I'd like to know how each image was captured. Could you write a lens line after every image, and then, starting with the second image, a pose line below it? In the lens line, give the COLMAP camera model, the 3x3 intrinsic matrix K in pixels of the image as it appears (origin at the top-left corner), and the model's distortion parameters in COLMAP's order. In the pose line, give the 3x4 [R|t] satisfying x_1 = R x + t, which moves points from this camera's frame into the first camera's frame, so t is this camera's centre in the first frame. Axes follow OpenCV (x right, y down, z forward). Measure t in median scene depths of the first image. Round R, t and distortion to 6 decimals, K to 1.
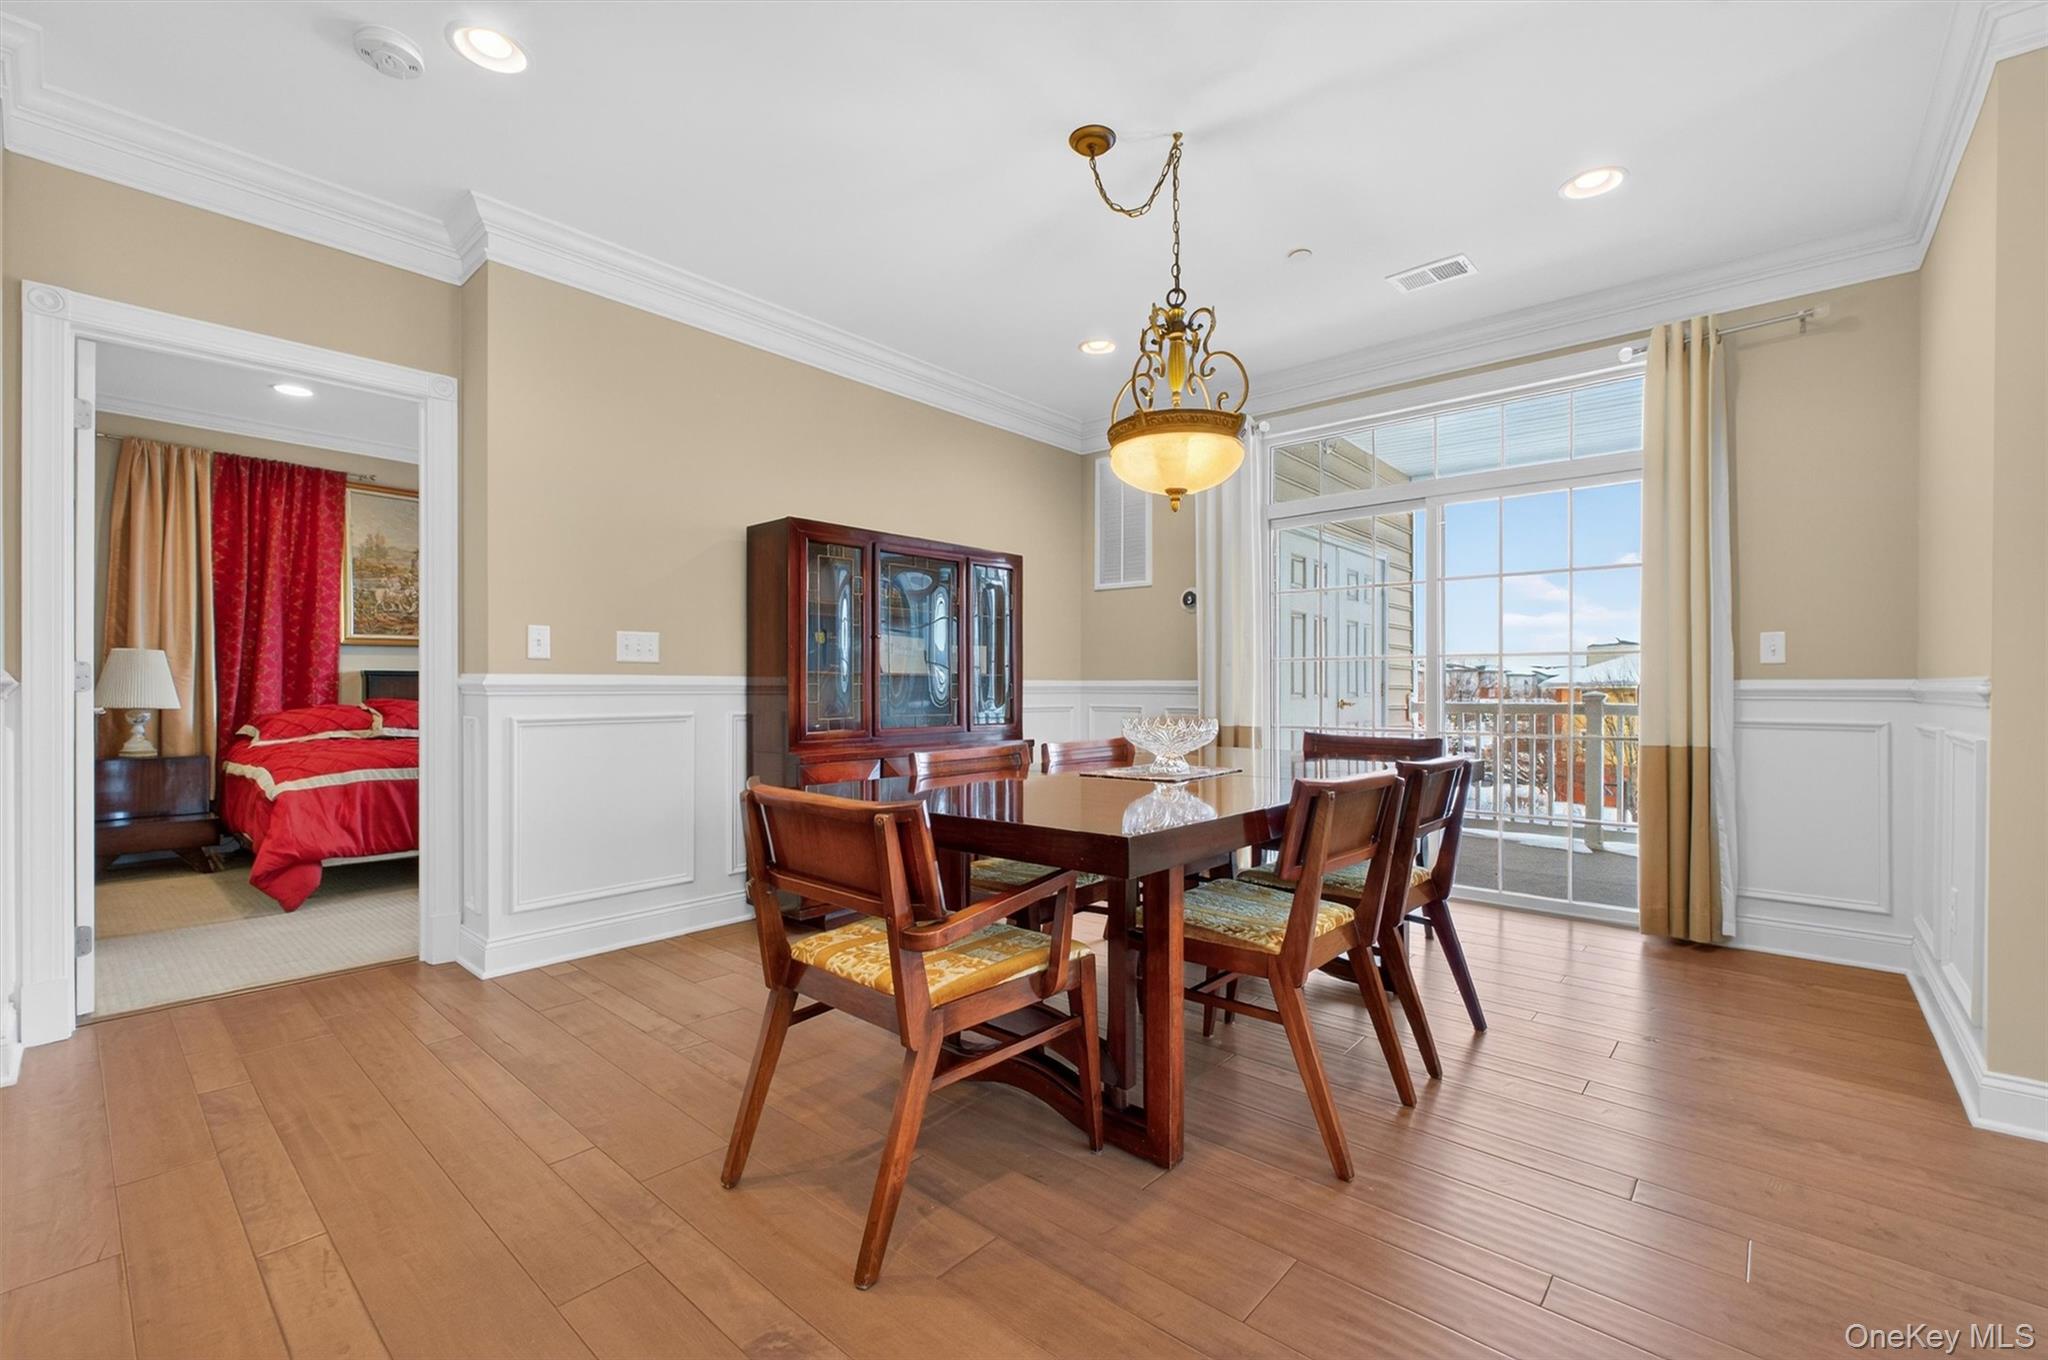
lens RADIAL K [[862.5, 0, 1027.0], [0, 862.5, 687.6], [0, 0, 1]] dist [0.000567, 0.000397]
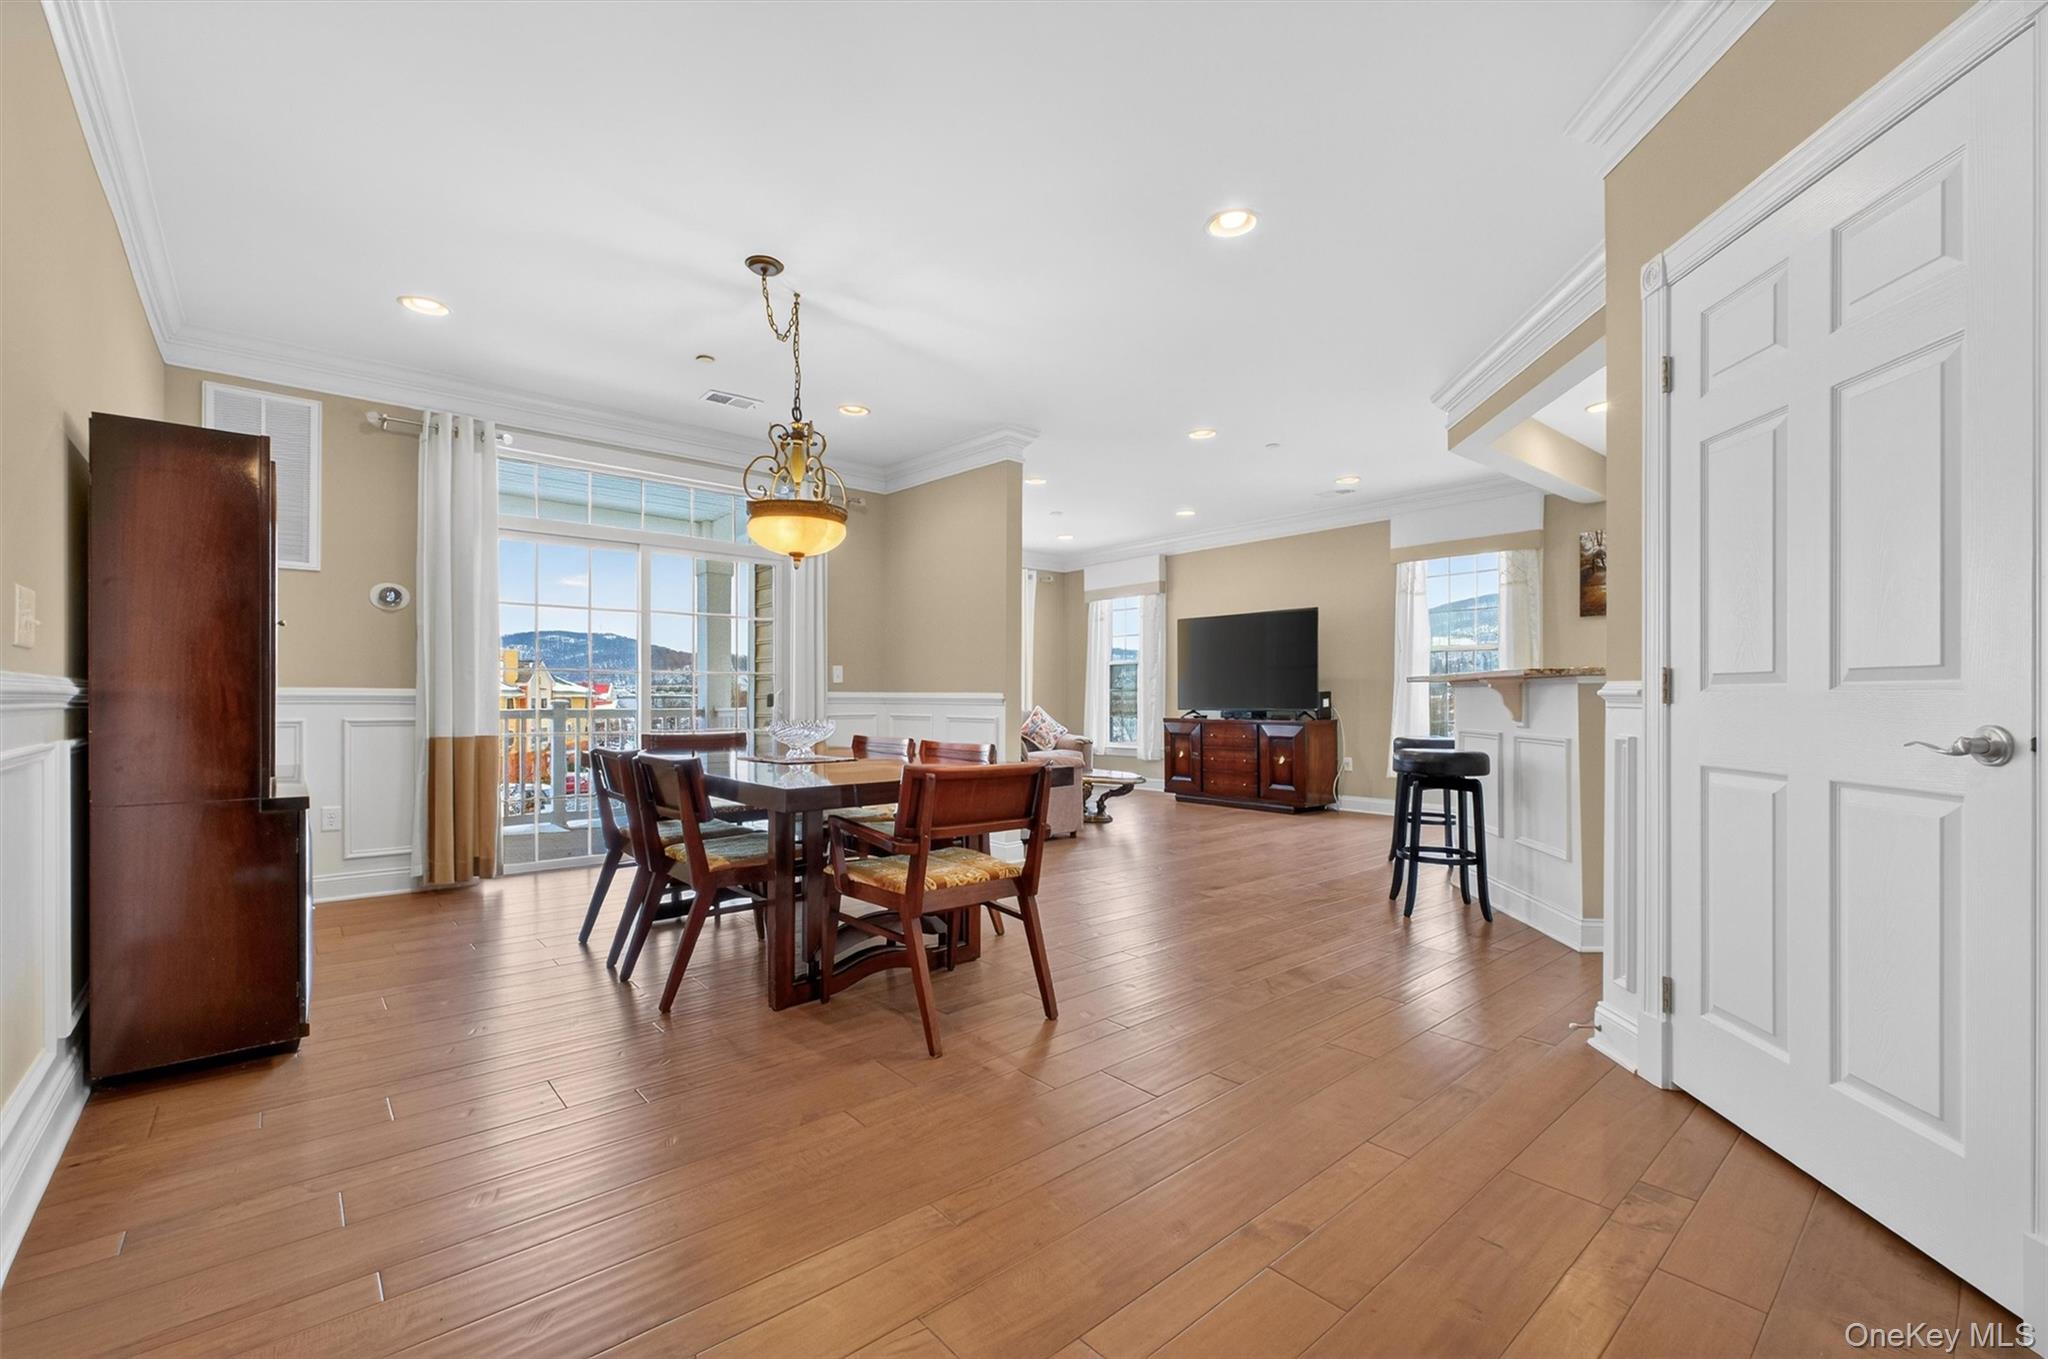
lens RADIAL K [[862.5, 0, 1027.0], [0, 862.5, 687.1], [0, 0, 1]] dist [0.000567, 0.000397]
pose [[0.135764, 0.010764, 0.990683, -0.748848], [-0.004026, 0.999939, -0.010313, -0.003981], [-0.990733, -0.002588, 0.135799, 0.300186]]
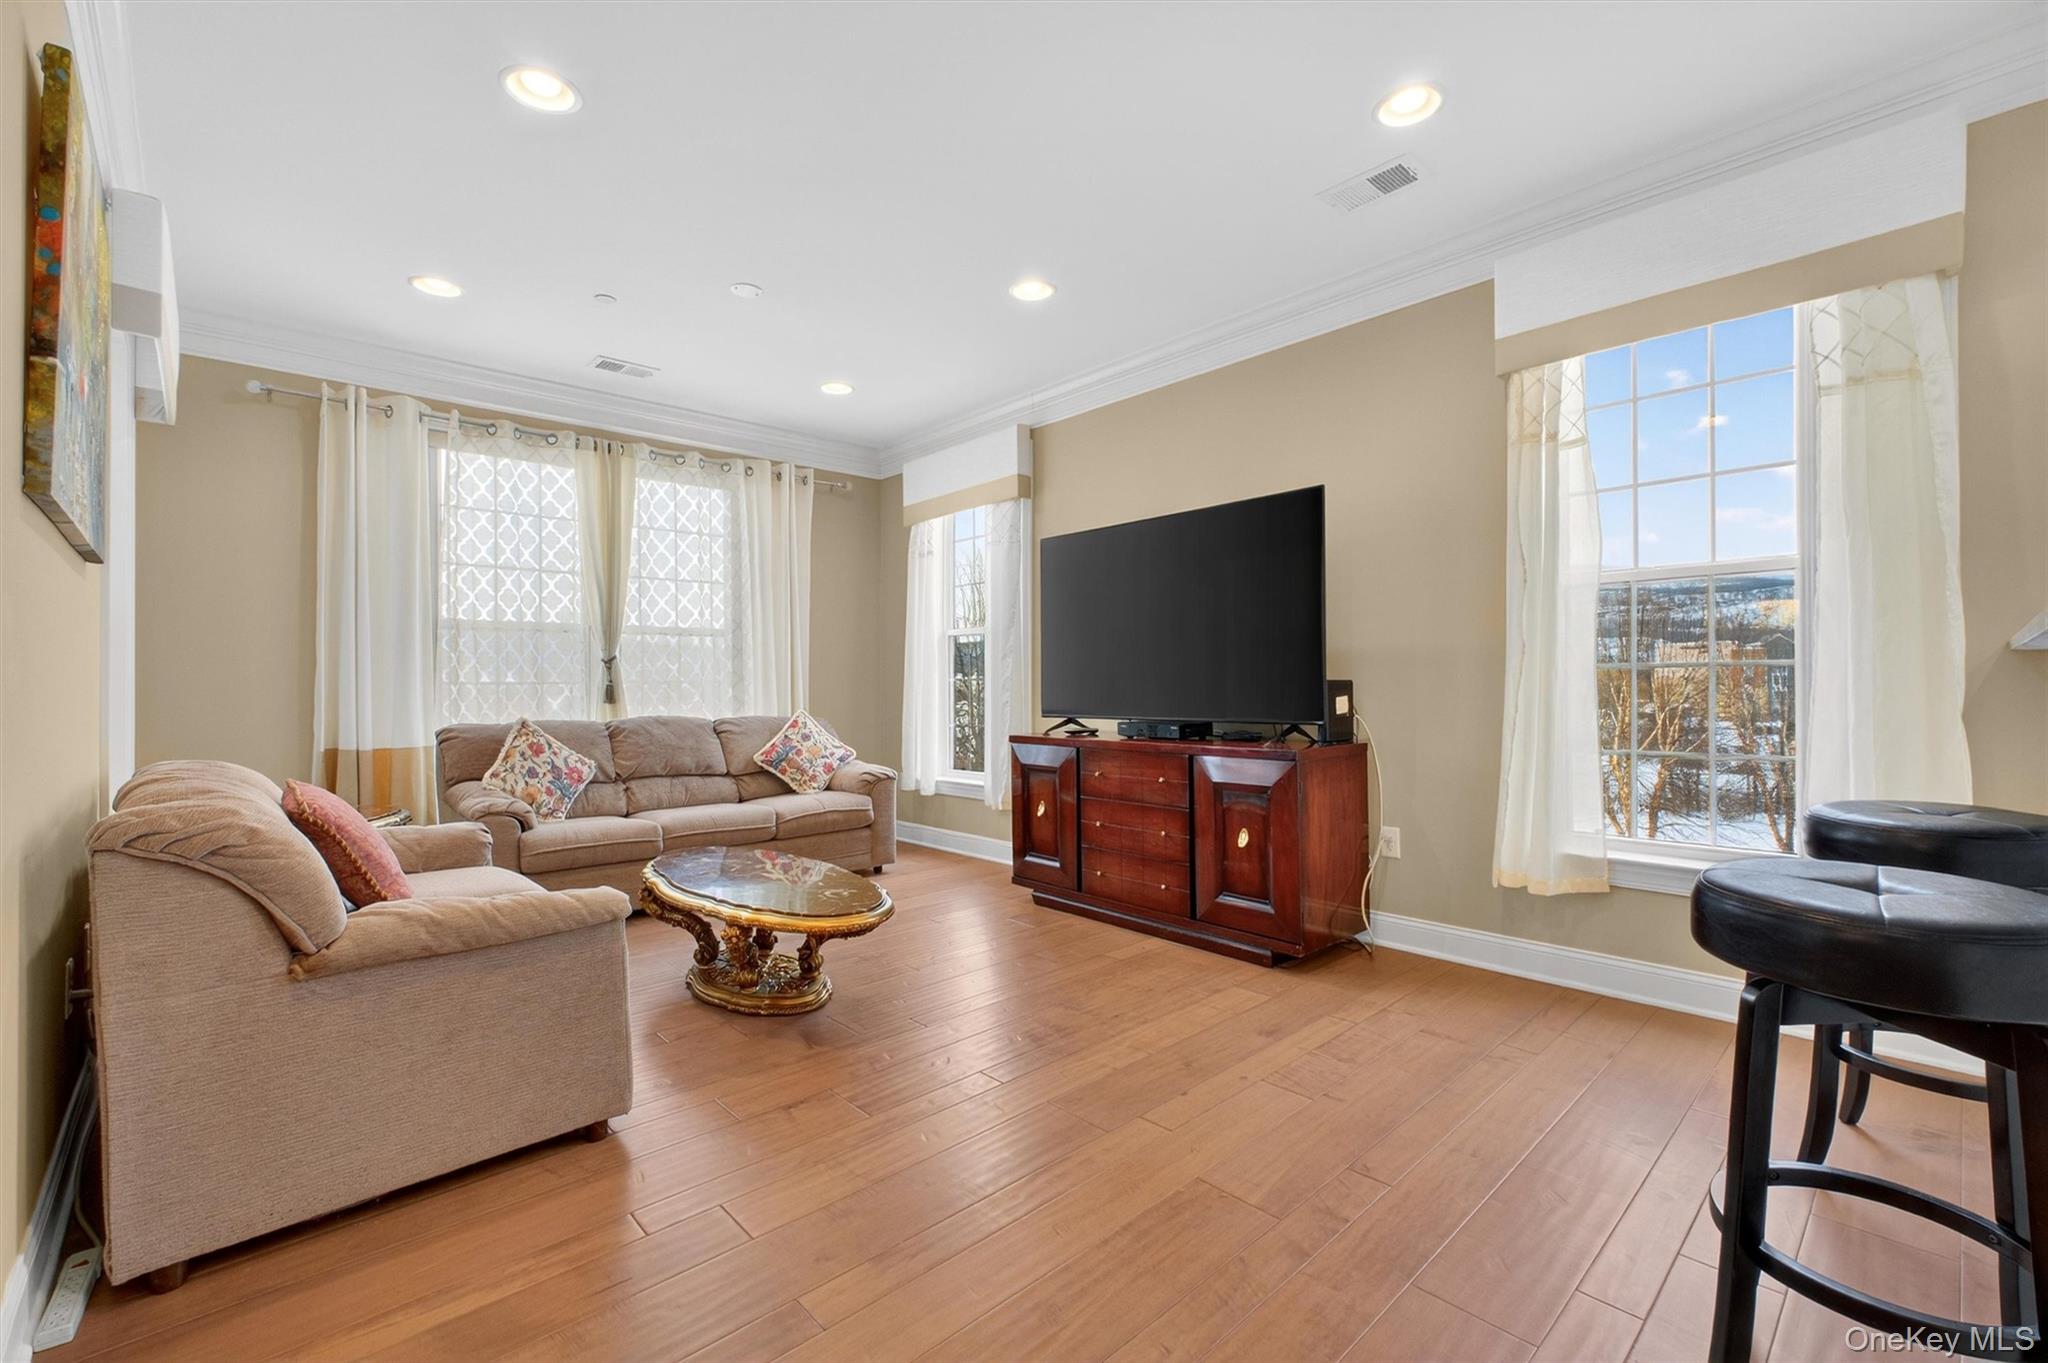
lens RADIAL K [[862.5, 0, 1027.0], [0, 862.5, 689.1], [0, 0, 1]] dist [0.000567, 0.000397]
pose [[0.105237, -0.005631, 0.994431, 0.346774], [0.002357, 0.999983, 0.005414, -0.012854], [-0.994444, 0.001774, 0.105249, 0.123942]]
